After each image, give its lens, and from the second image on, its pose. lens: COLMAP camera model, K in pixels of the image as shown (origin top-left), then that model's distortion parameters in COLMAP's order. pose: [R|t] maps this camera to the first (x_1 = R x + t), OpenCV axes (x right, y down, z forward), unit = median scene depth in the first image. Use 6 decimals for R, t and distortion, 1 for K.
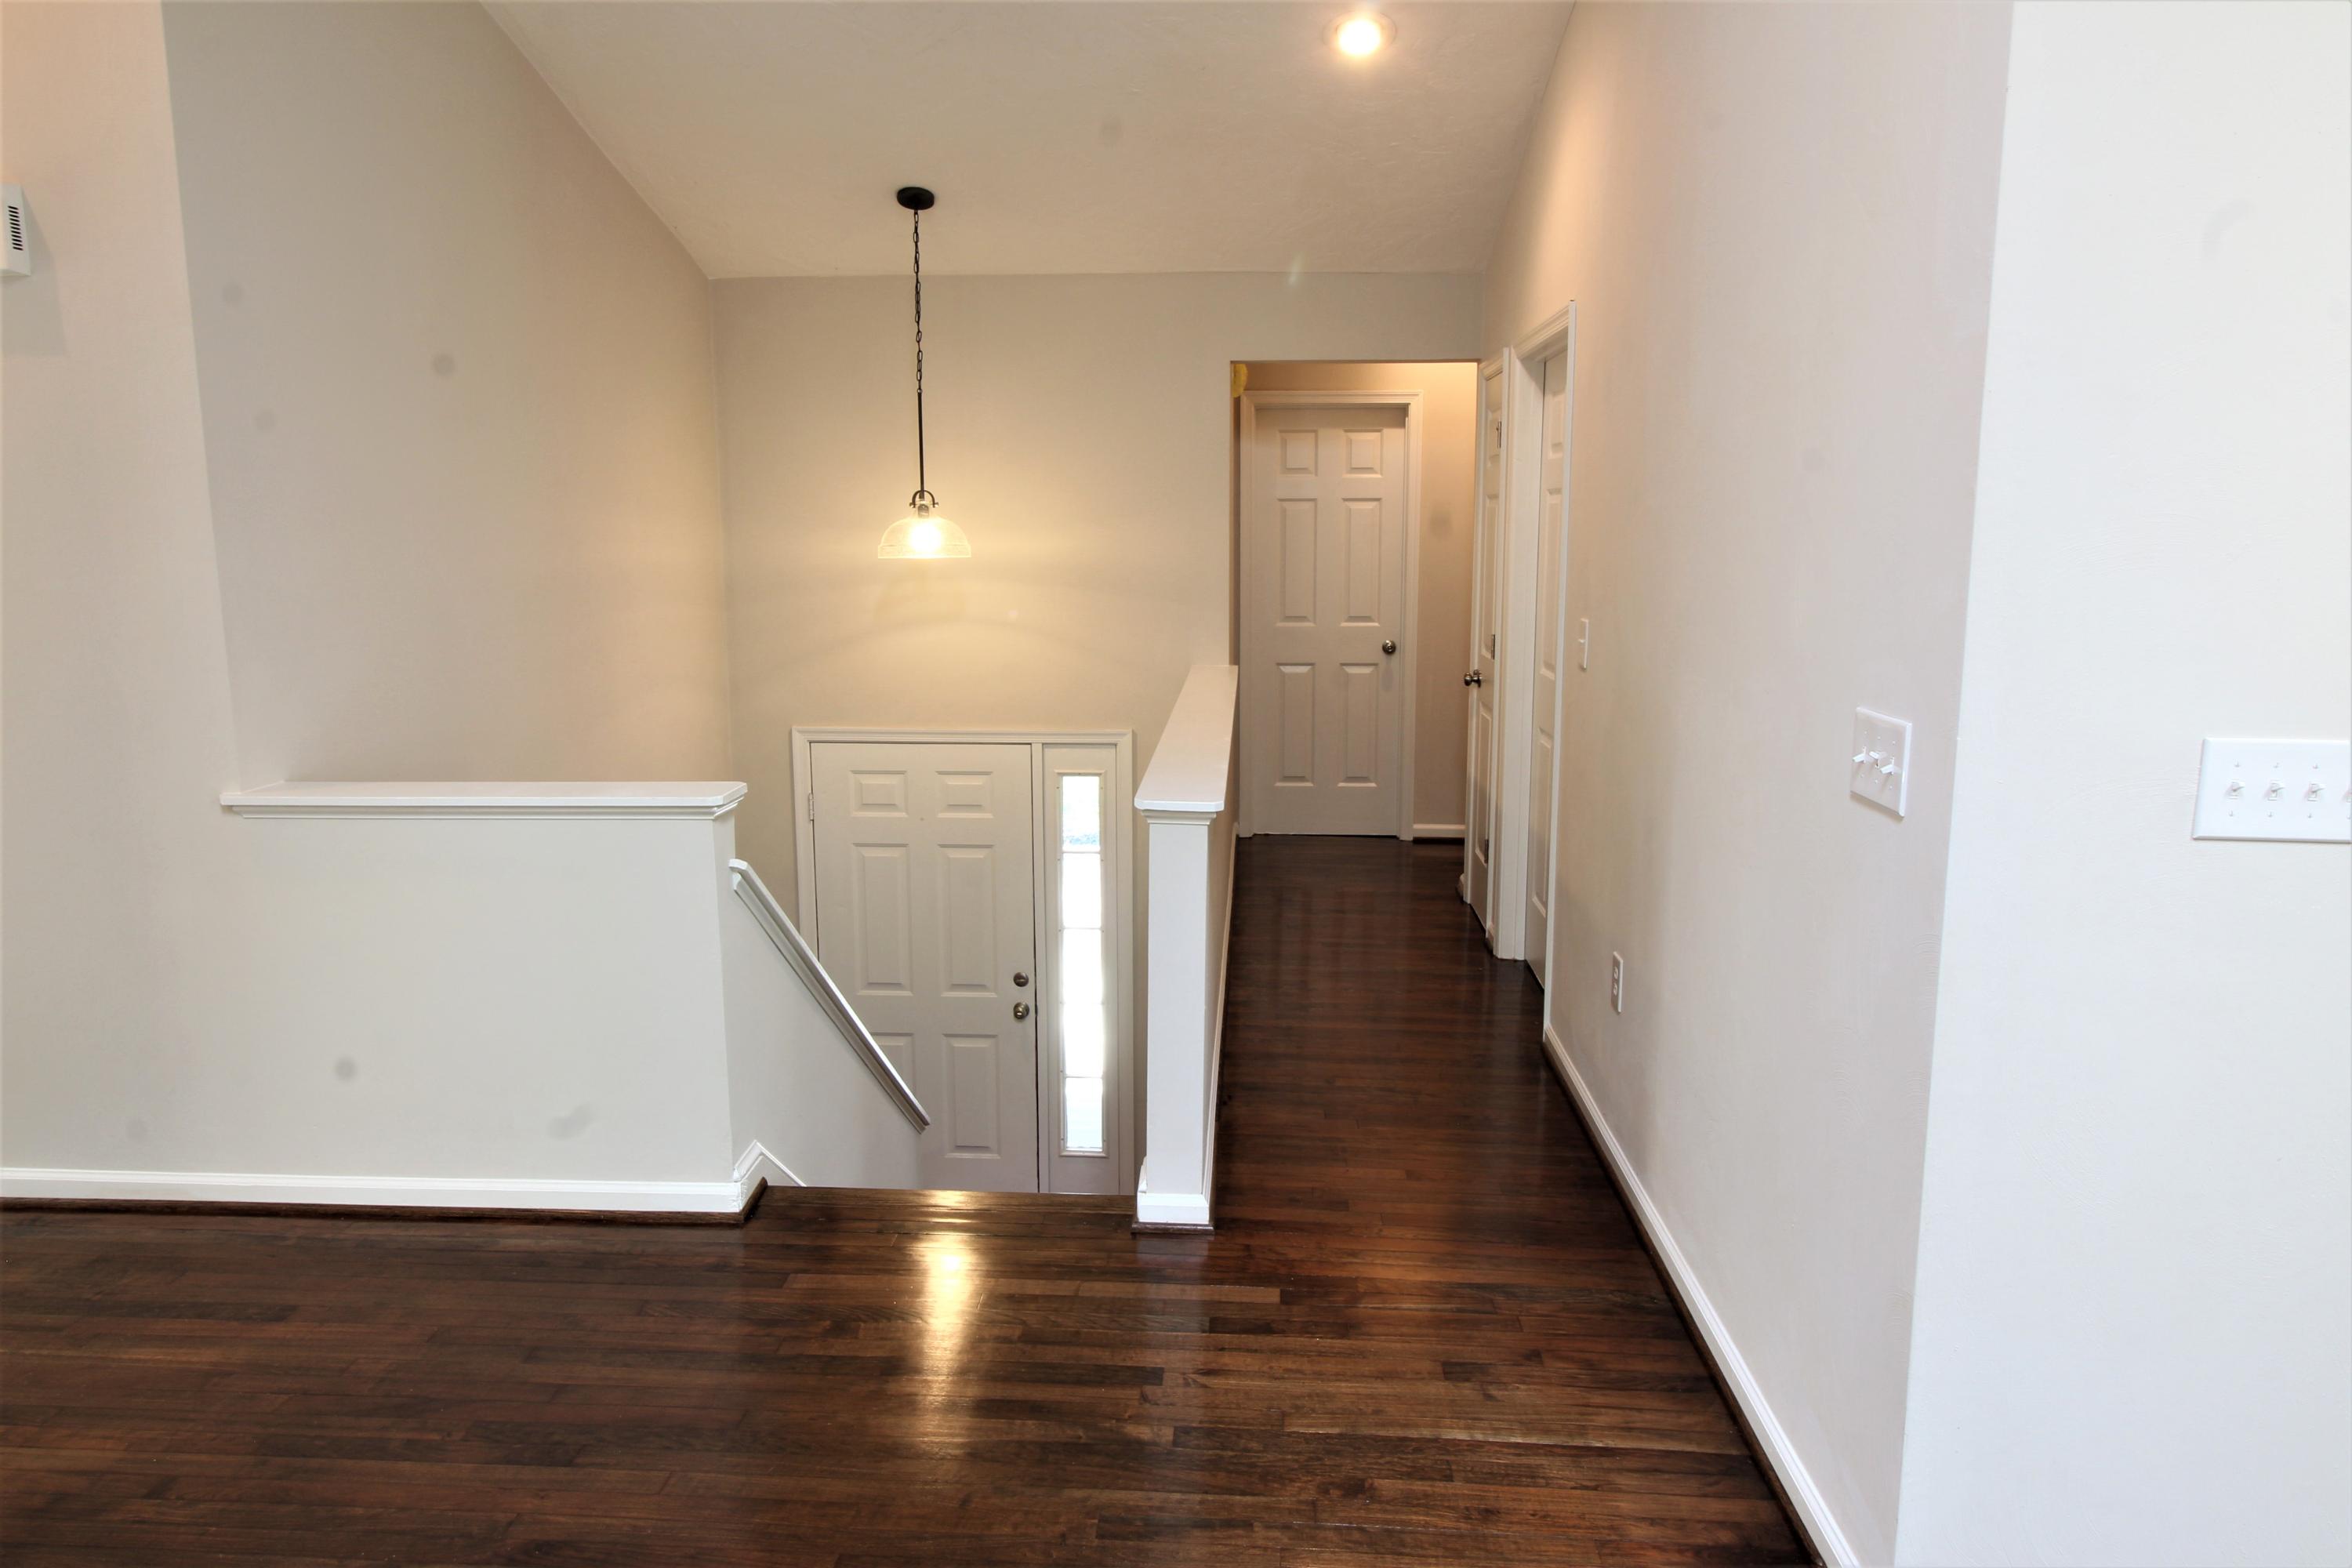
lens RADIAL K [[1486.0, 0, 1163.2], [0, 1486.0, 744.4], [0, 0, 1]] dist [0.005924, -0.005785]
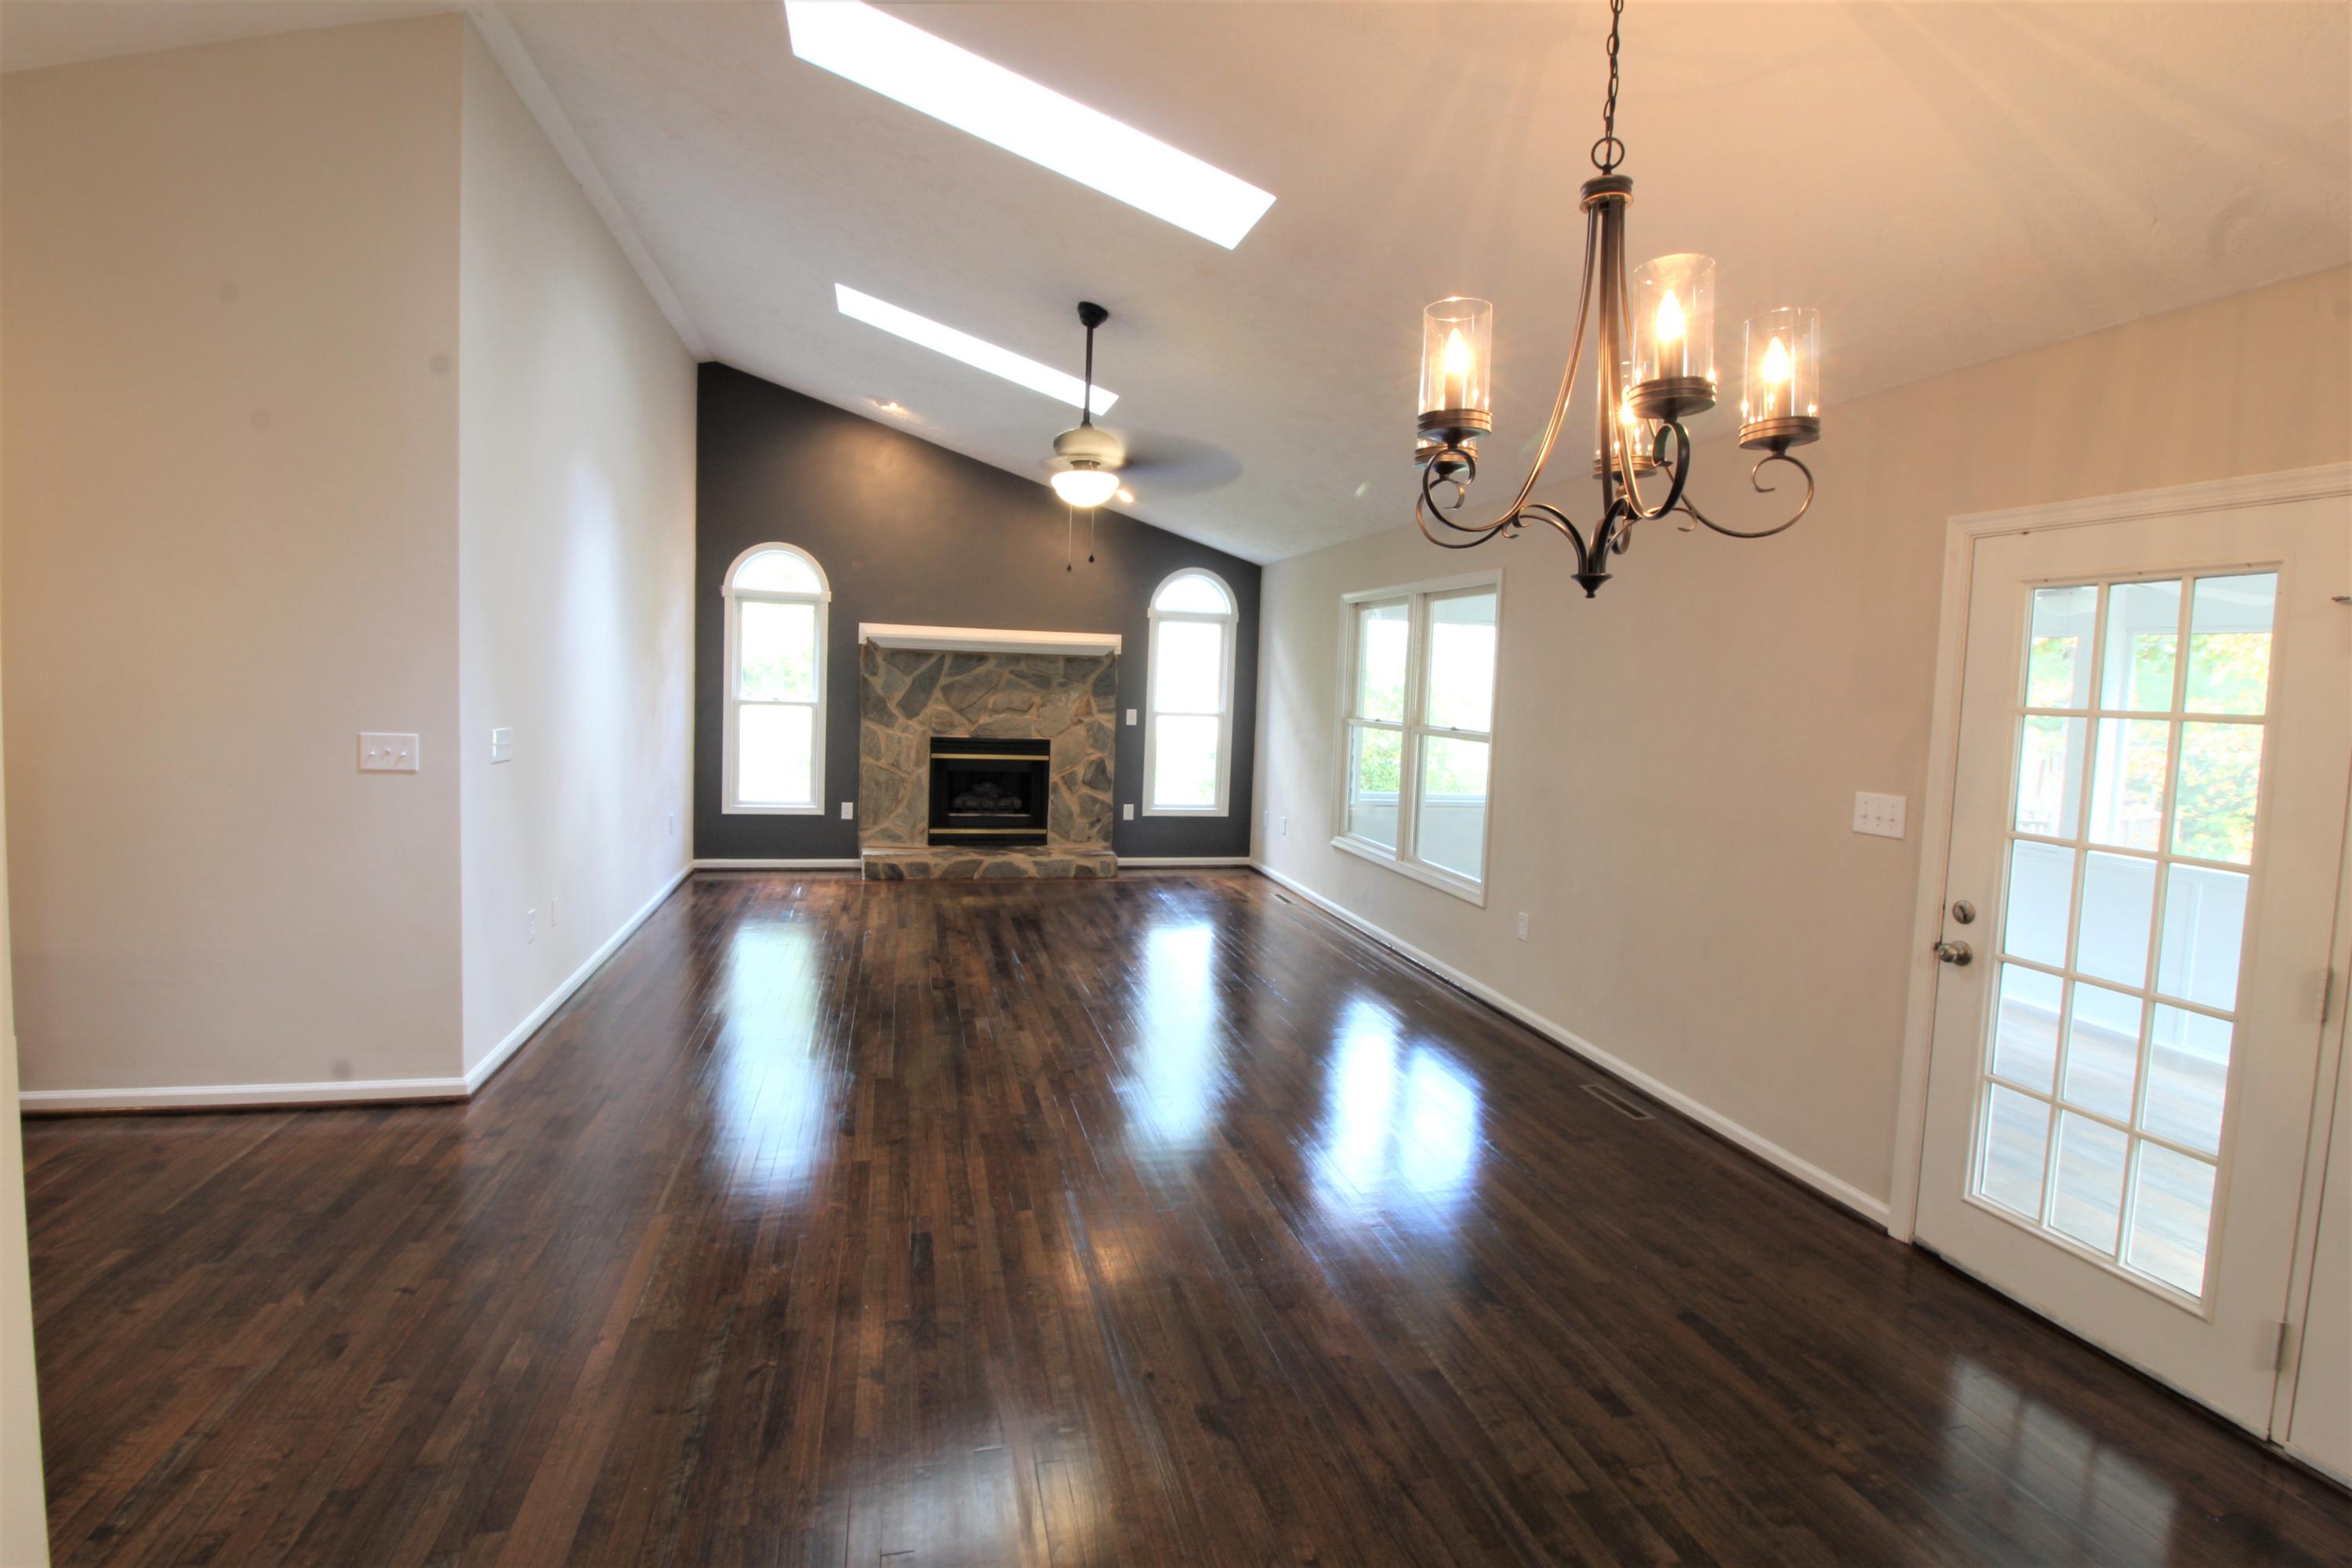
lens RADIAL K [[1089.8, 0, 1163.5], [0, 1089.8, 750.0], [0, 0, 1]] dist [0.002771, -0.014520]
pose [[-0.293952, -0.071695, 0.953128, -0.614085], [0.107156, 0.988425, 0.107398, -0.018941], [-0.949795, 0.133703, -0.282867, 0.113157]]
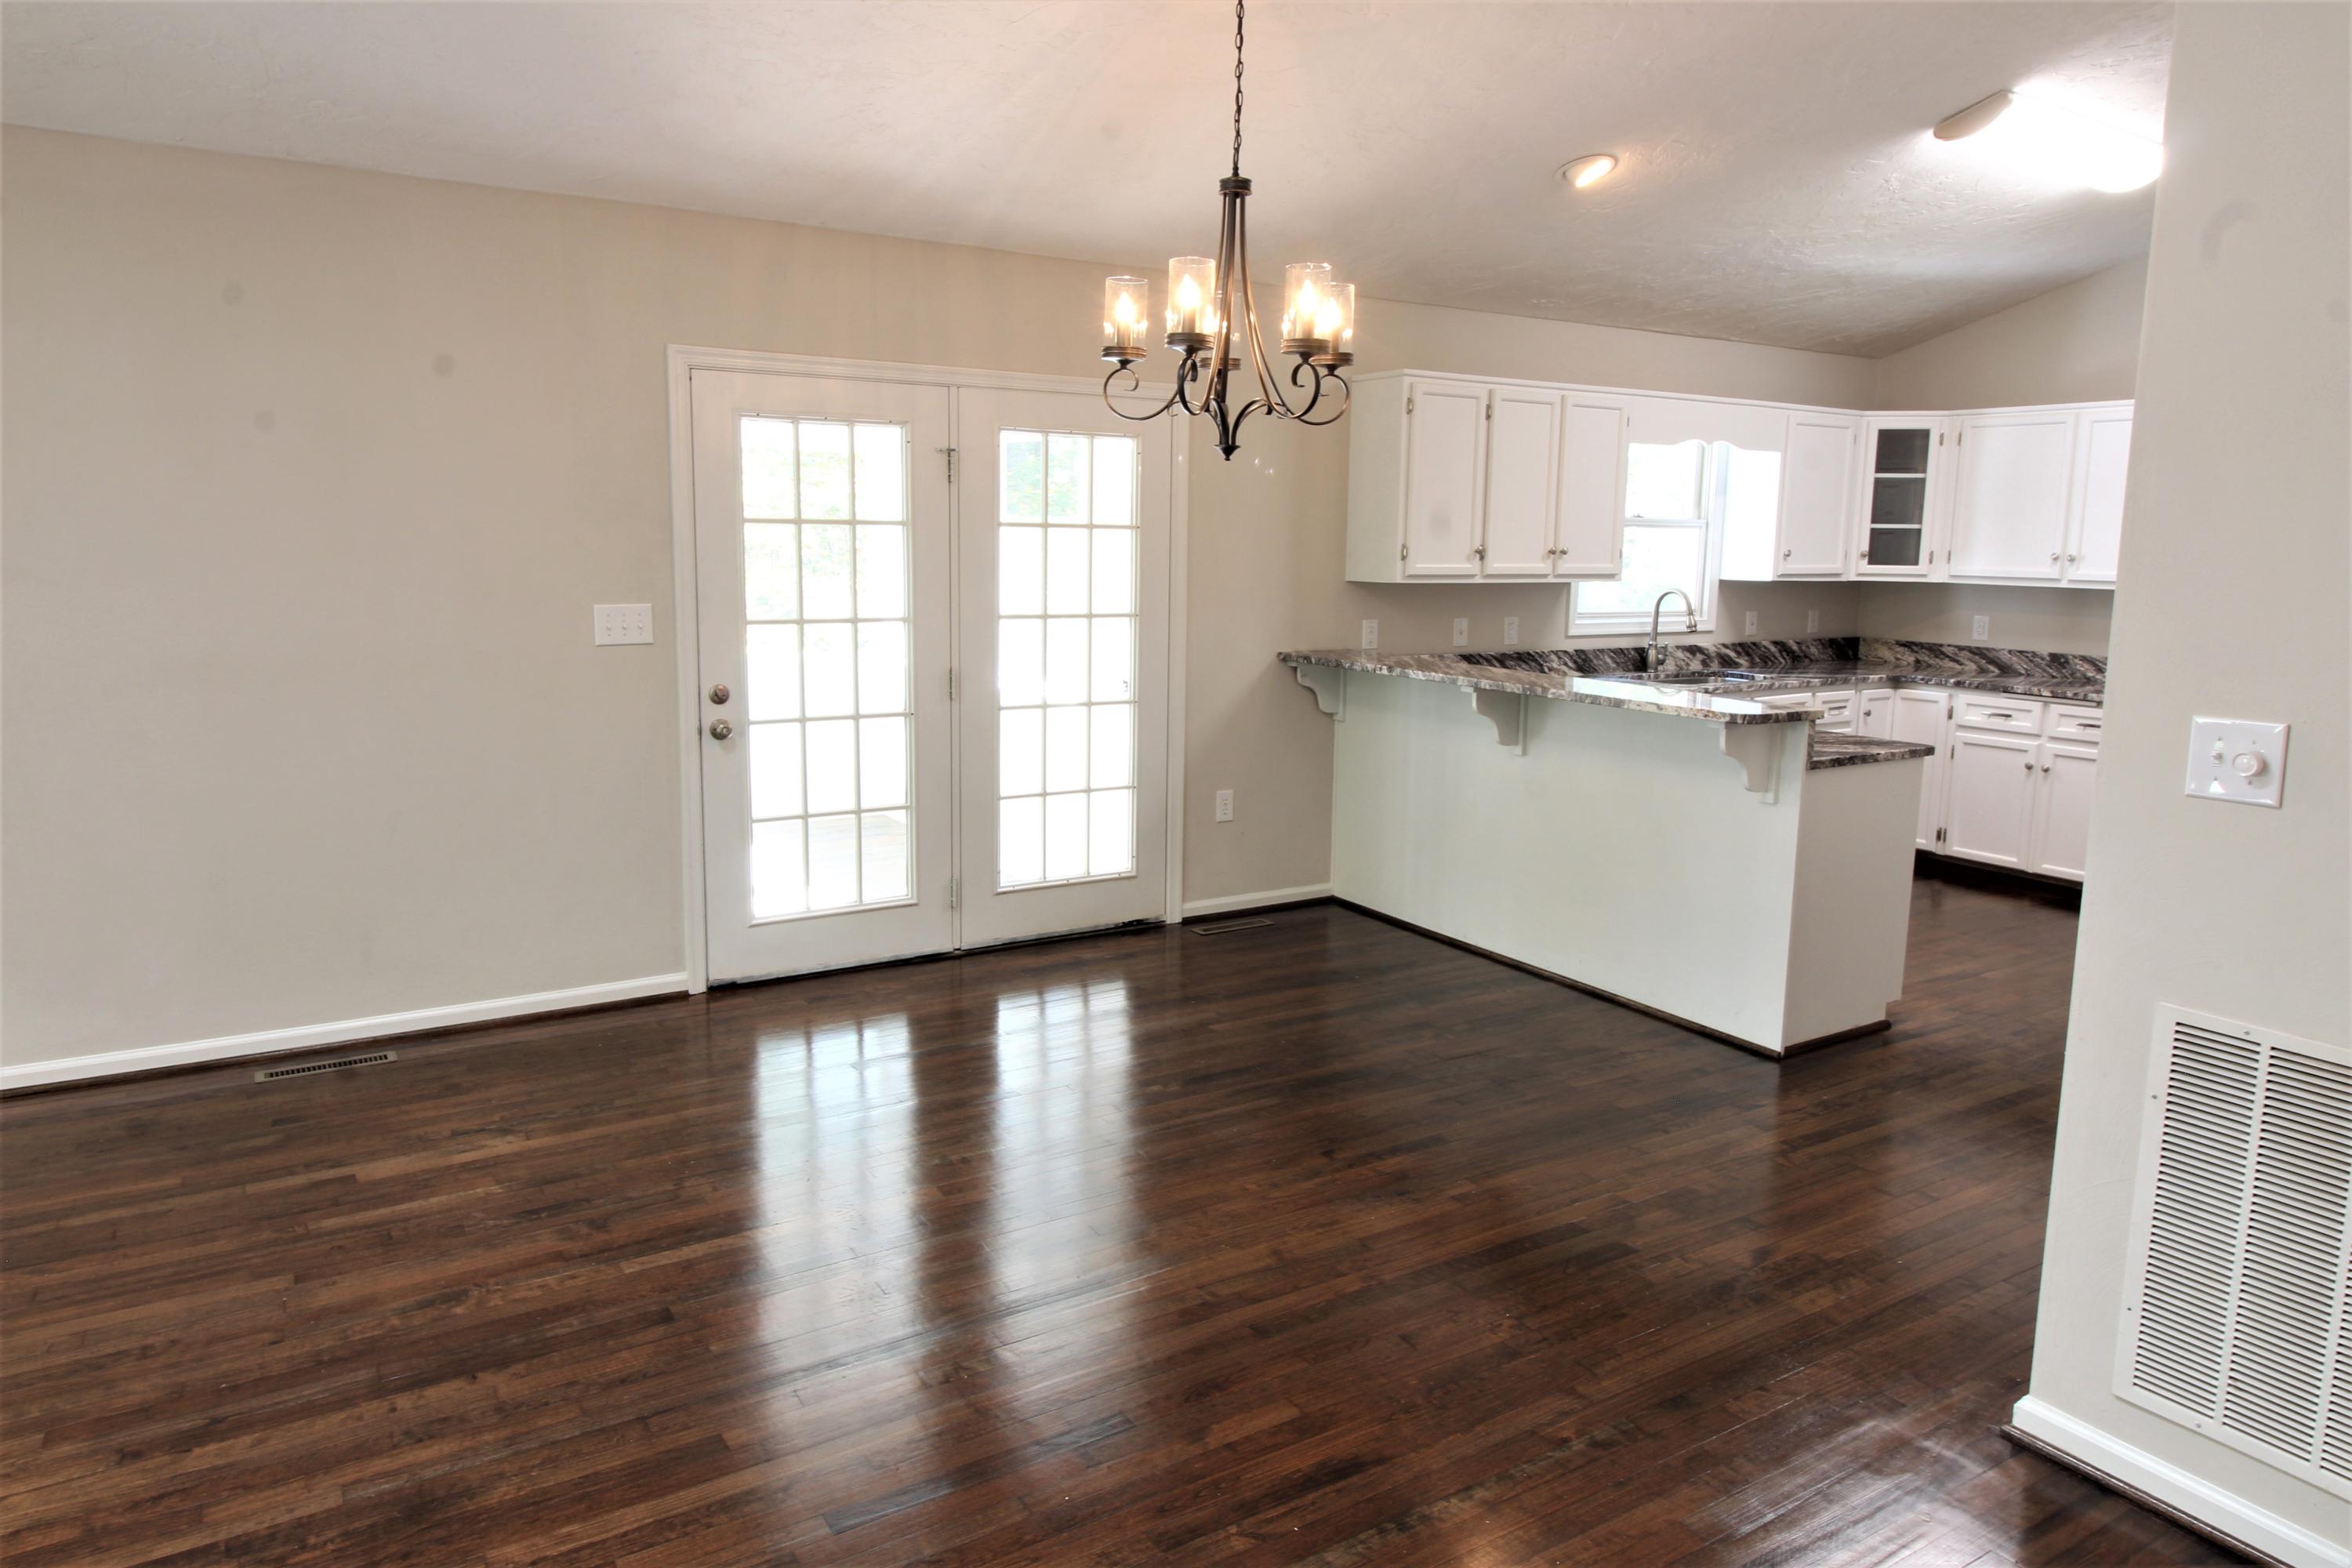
lens RADIAL K [[1486.0, 0, 1163.2], [0, 1486.0, 744.4], [0, 0, 1]] dist [0.005924, -0.005785]
pose [[-0.812563, 0.072208, -0.578383, 0.094595], [-0.100115, 0.960260, 0.260533, -0.064741], [0.574211, 0.269604, -0.773043, 0.433796]]
